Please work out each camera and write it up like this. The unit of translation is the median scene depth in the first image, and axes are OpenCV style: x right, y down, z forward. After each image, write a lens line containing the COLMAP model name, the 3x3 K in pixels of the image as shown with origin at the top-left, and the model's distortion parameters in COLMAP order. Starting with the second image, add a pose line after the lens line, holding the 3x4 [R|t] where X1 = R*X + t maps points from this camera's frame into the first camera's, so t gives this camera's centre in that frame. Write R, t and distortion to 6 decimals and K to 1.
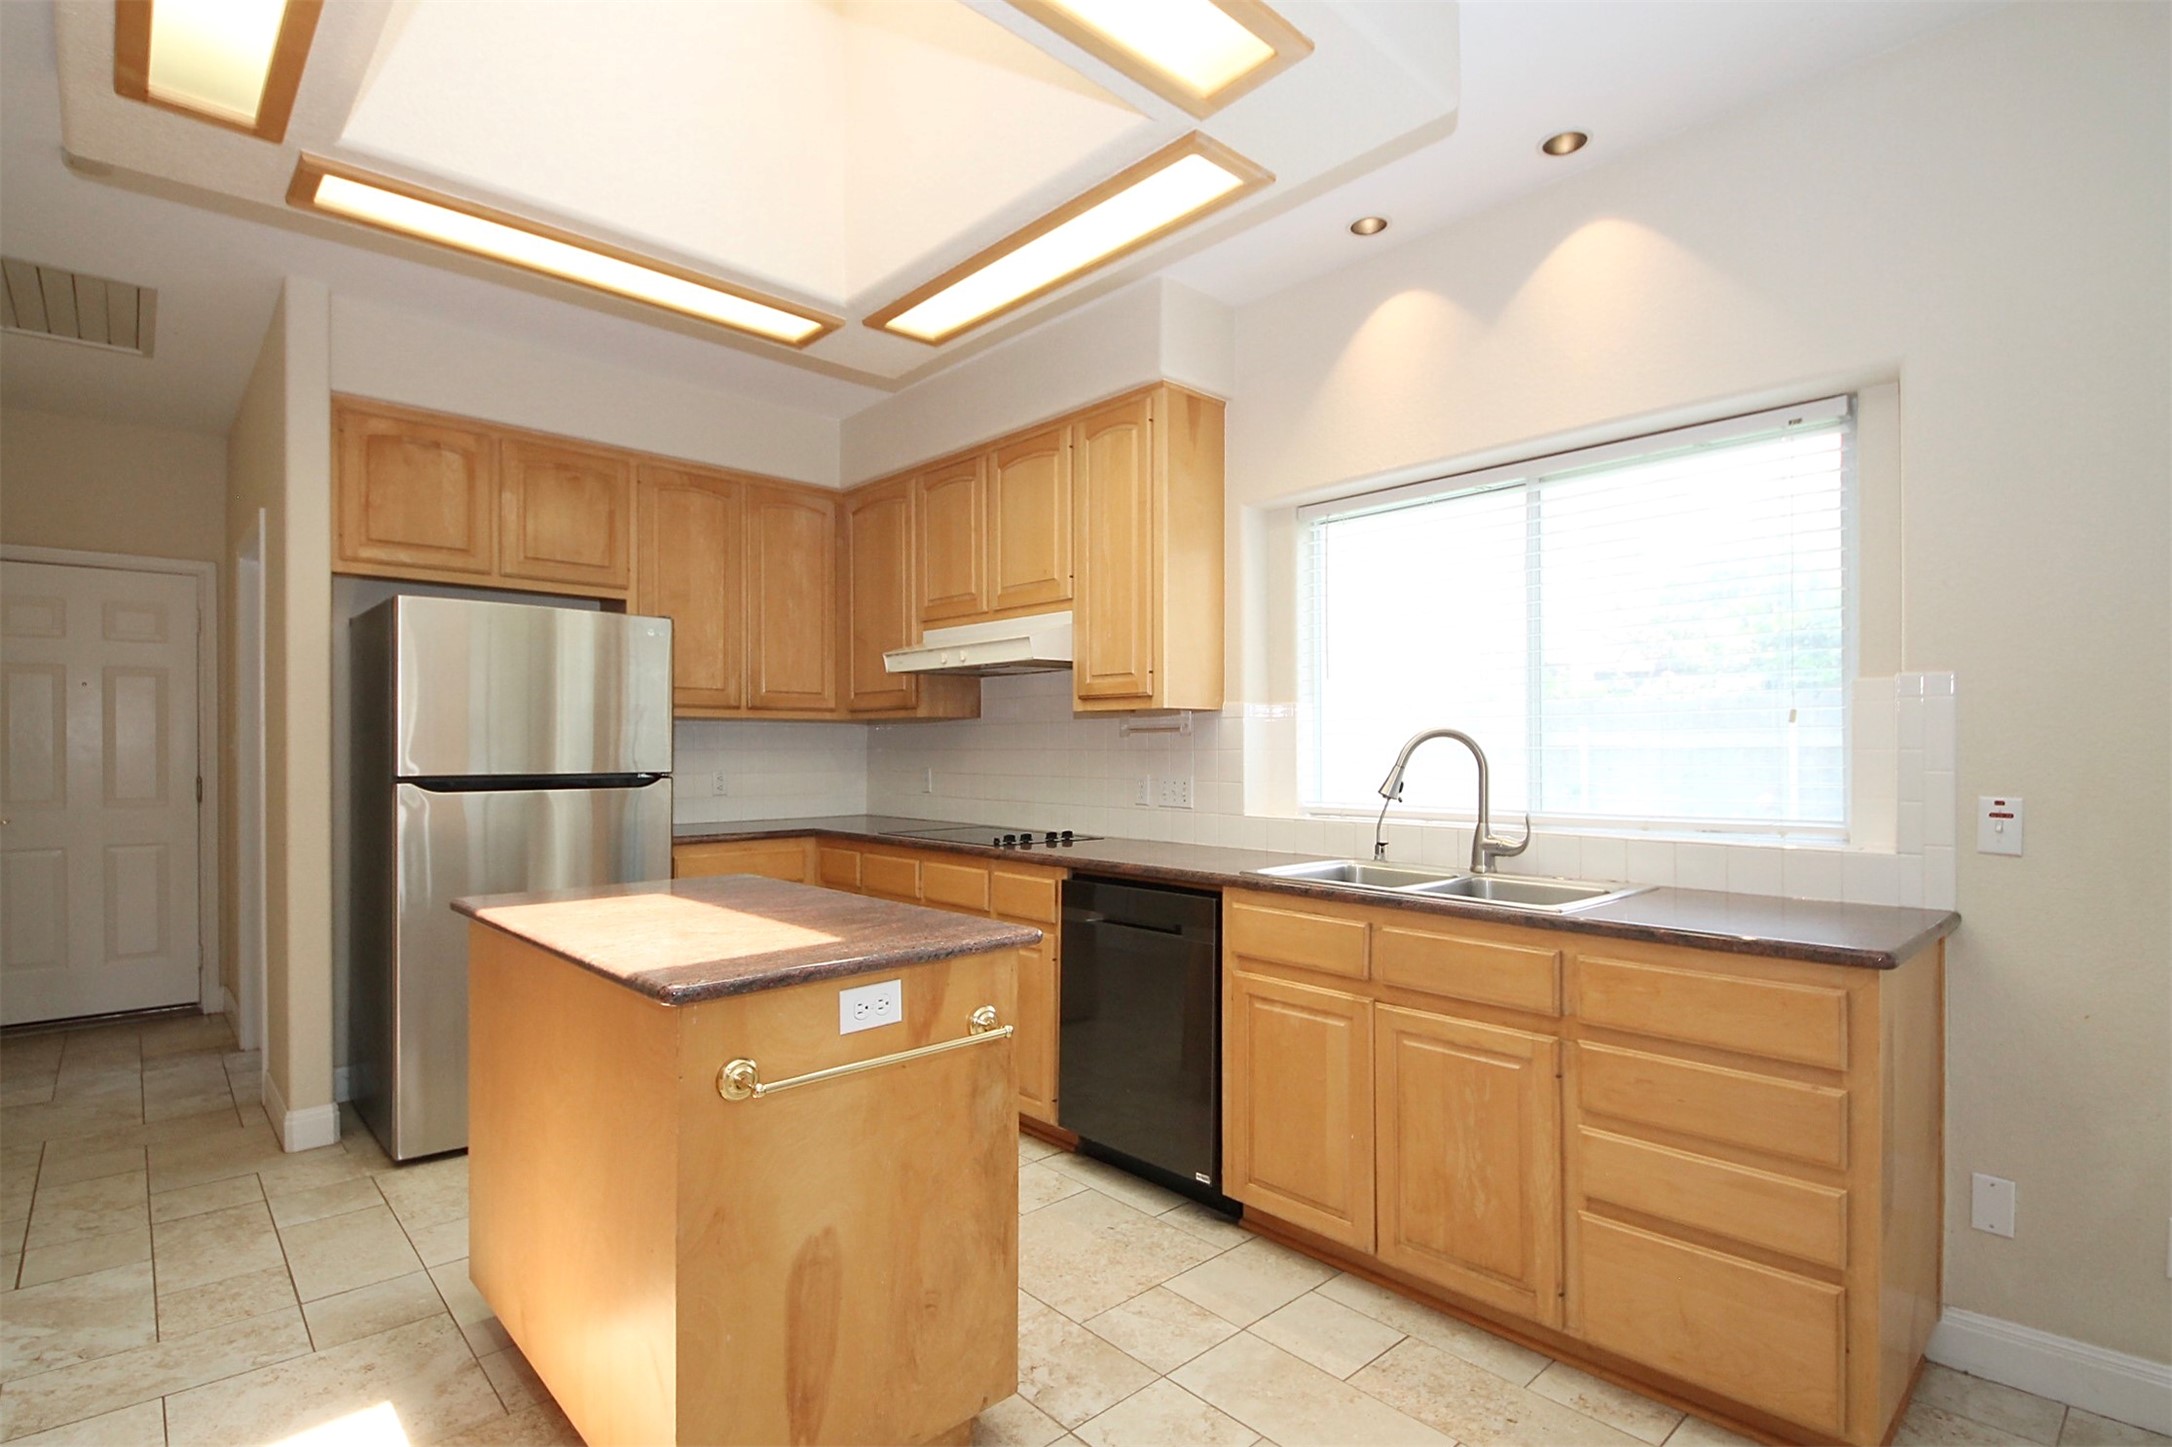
lens RADIAL K [[1044.8, 0, 1079.3], [0, 1044.8, 739.2], [0, 0, 1]] dist [0.003298, 0.000247]
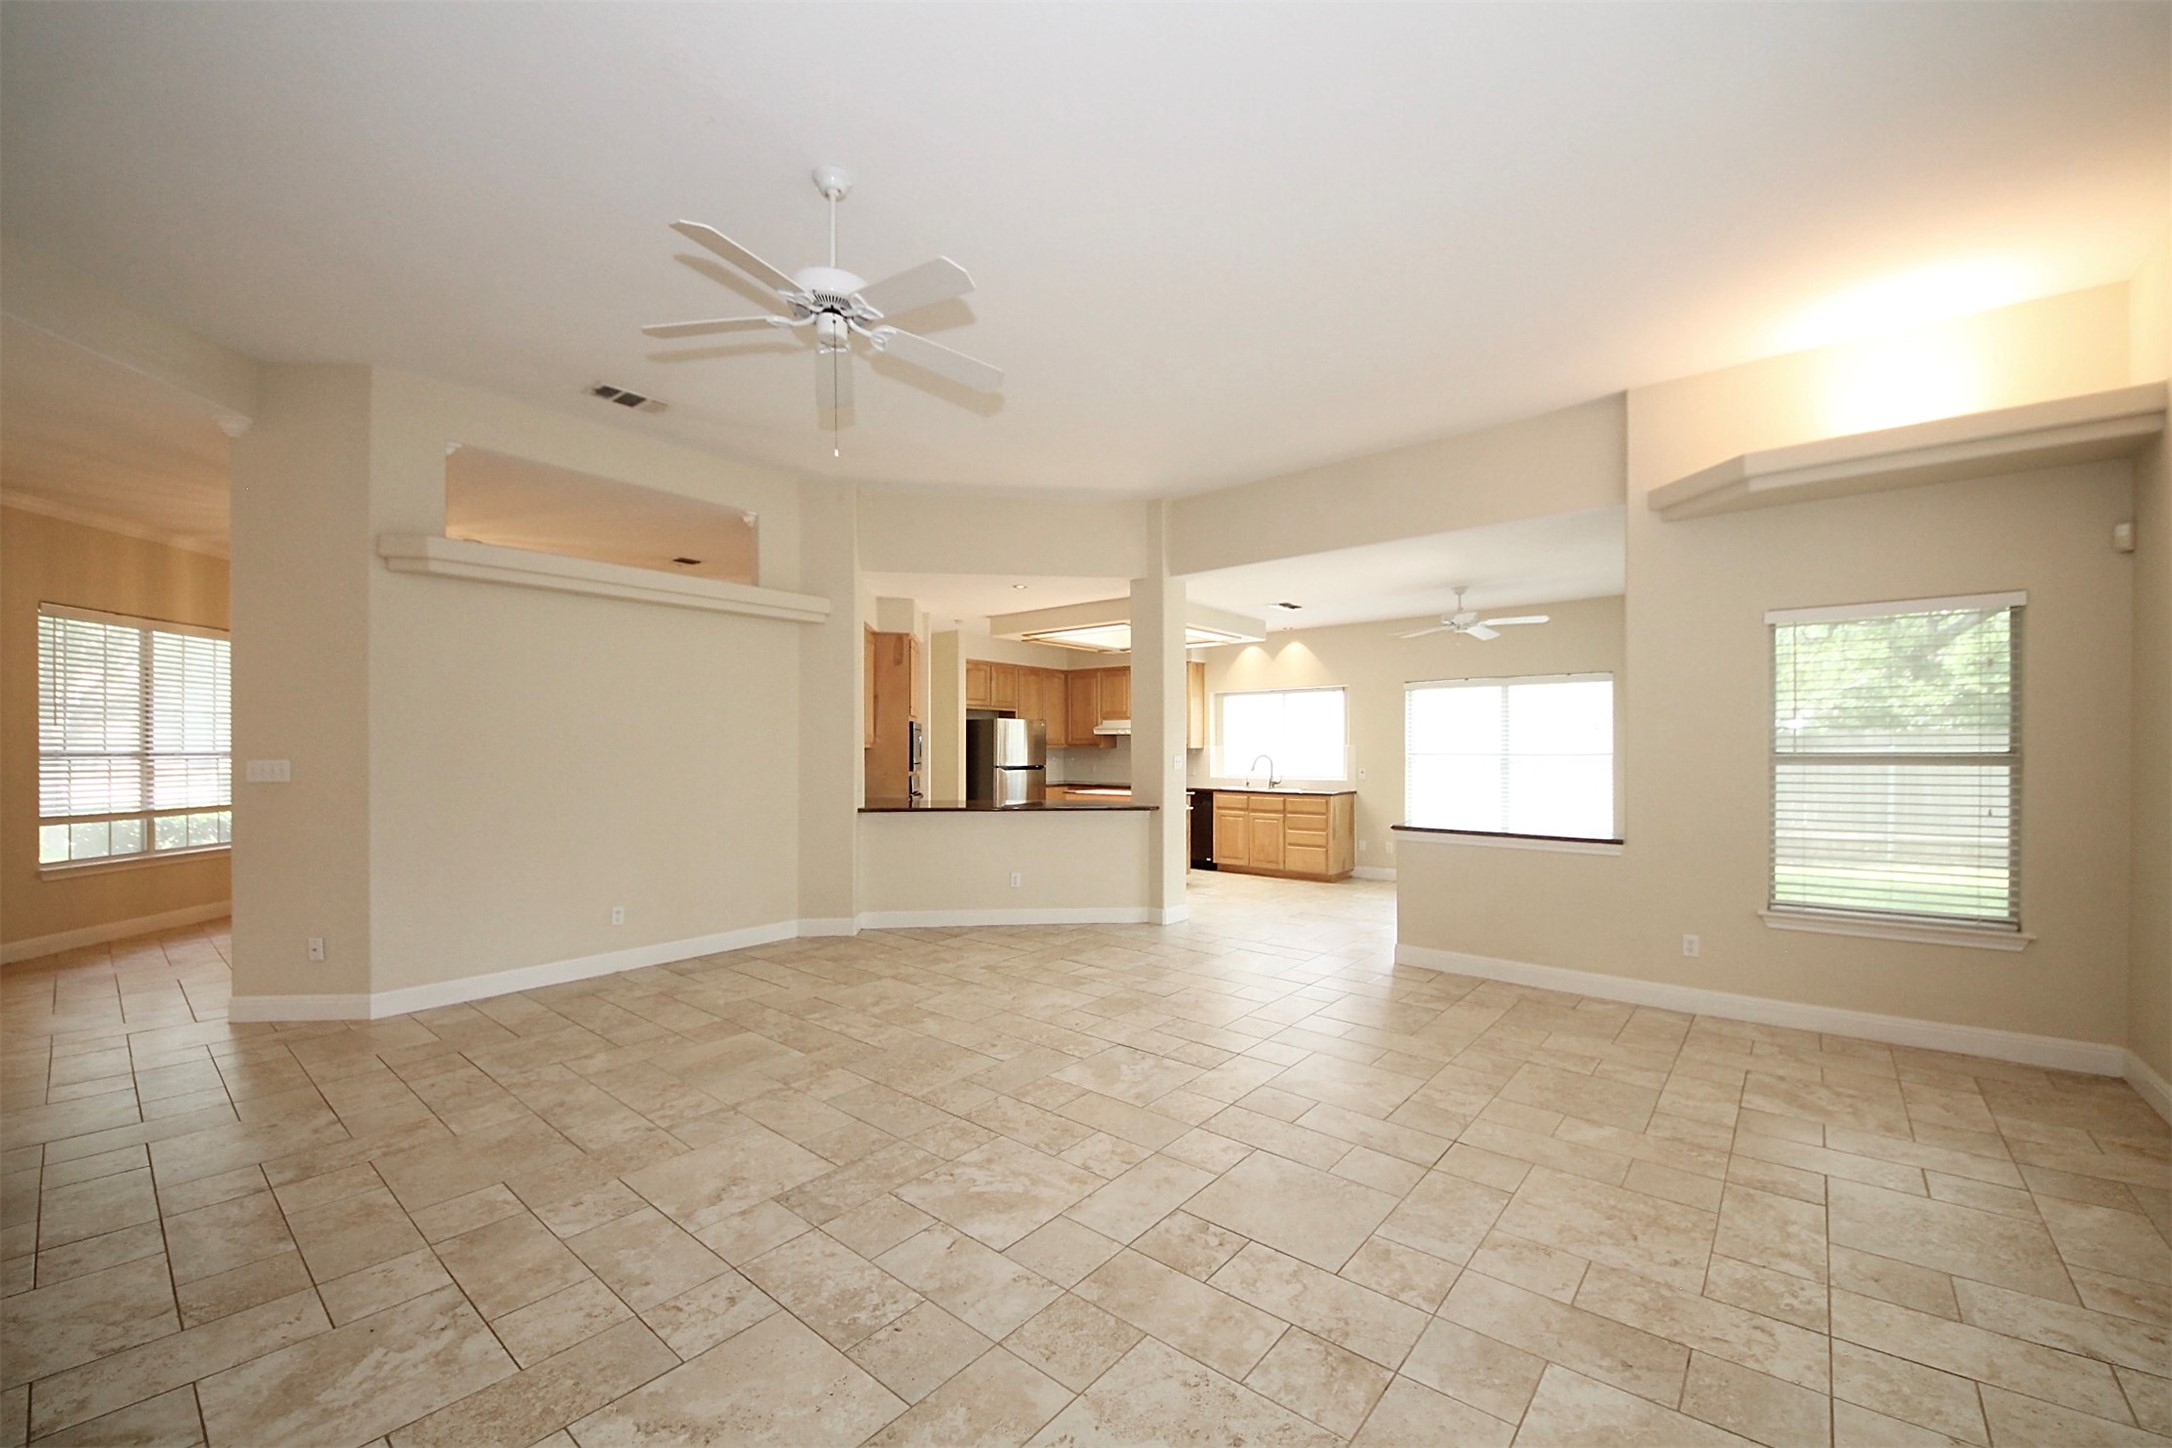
lens RADIAL K [[859.1, 0, 1089.6], [0, 859.1, 747.0], [0, 0, 1]] dist [-0.017935, -0.000312]
pose [[0.990799, 0.004511, 0.135270, -0.738782], [-0.004243, 0.999988, -0.002271, -0.026301], [-0.135278, 0.001676, 0.990806, -2.124477]]
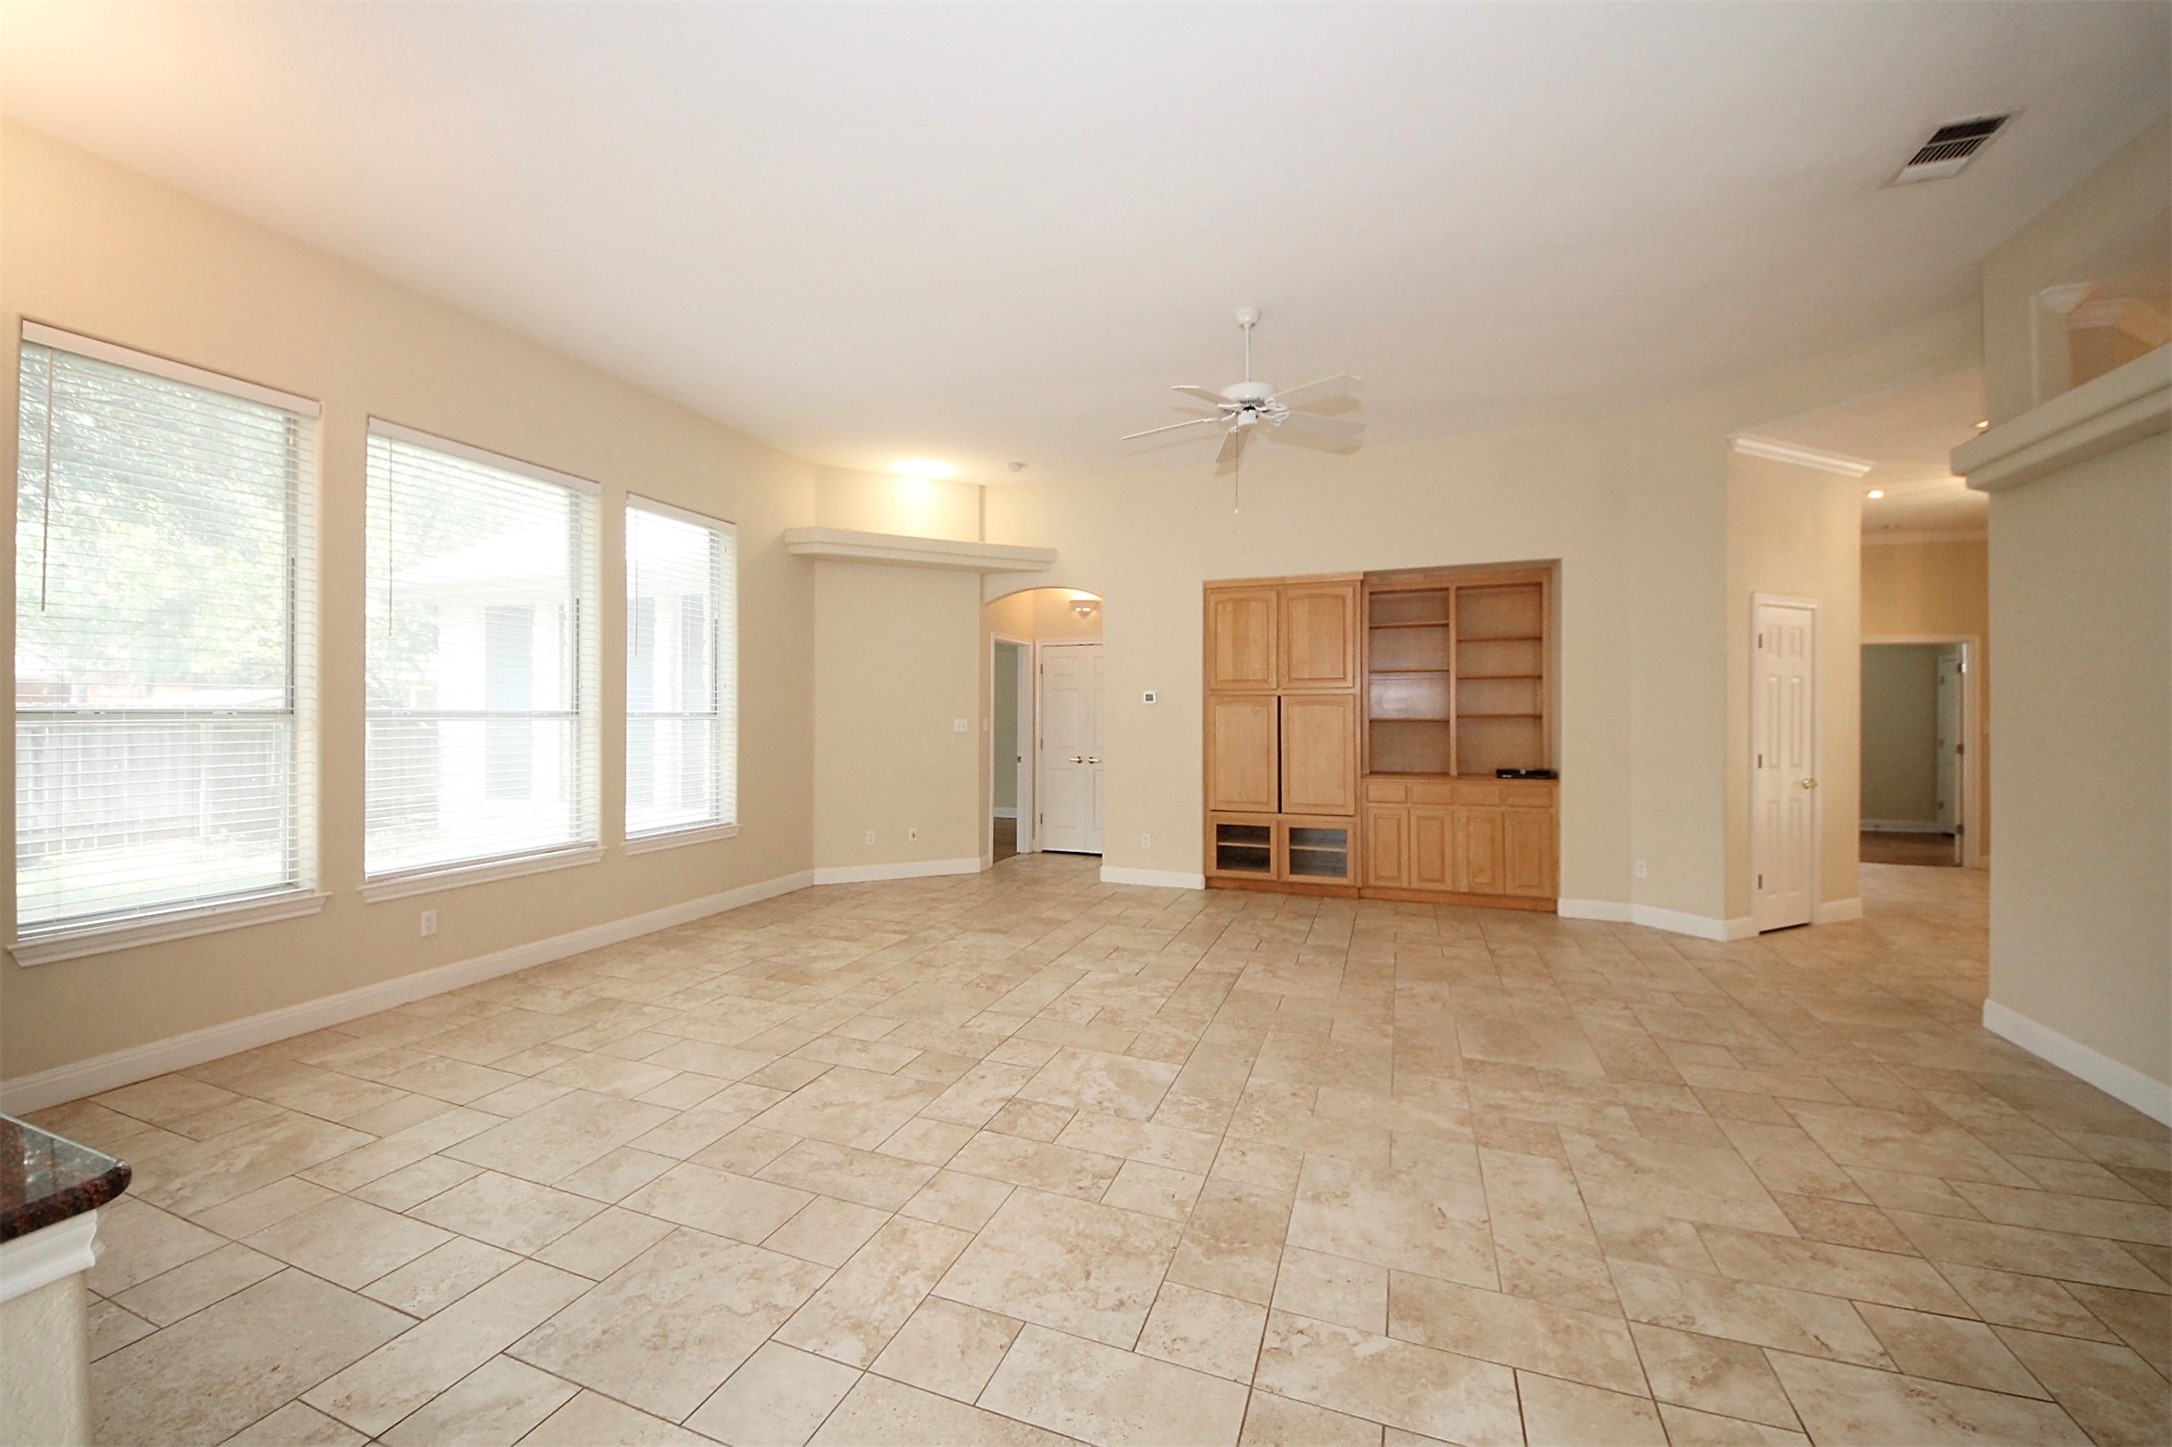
lens RADIAL K [[859.1, 0, 1078.2], [0, 859.1, 709.7], [0, 0, 1]] dist [-0.017935, -0.000312]
pose [[-0.895705, 0.002482, -0.444642, 0.634555], [0.003715, 0.999991, -0.001900, -0.023256], [0.444634, -0.003354, -0.895706, 1.957744]]
